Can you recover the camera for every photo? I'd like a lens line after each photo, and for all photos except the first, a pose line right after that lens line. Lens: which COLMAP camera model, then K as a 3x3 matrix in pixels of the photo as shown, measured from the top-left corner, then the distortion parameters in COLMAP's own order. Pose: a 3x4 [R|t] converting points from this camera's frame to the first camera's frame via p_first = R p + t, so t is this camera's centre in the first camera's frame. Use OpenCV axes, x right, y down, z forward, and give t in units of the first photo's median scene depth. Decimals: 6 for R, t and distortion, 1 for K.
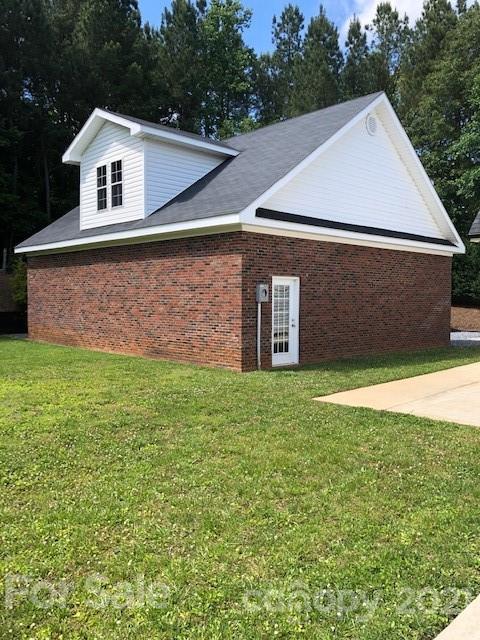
lens RADIAL K [[515.2, 0, 240.0], [0, 515.2, 320.0], [0, 0, 1]] dist [0.012789, -0.041160]
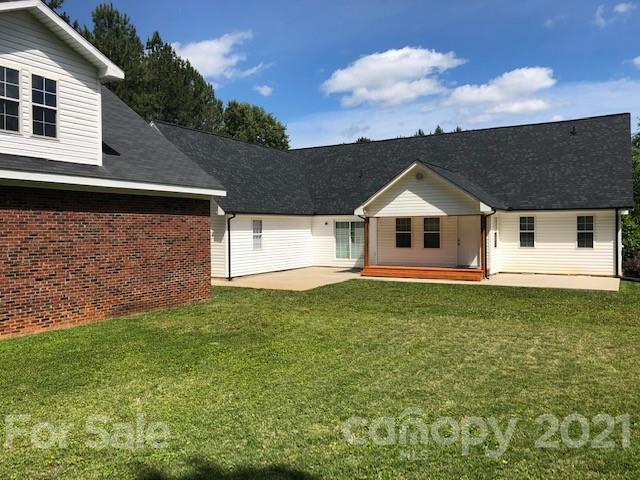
lens RADIAL K [[515.2, 0, 321.8], [0, 515.2, 241.5], [0, 0, 1]] dist [0.012789, -0.041160]
pose [[-0.270590, -0.023055, 0.962419, -1.095364], [0.053613, 0.997801, 0.038976, -0.074252], [-0.961201, 0.062144, -0.268759, 0.829798]]
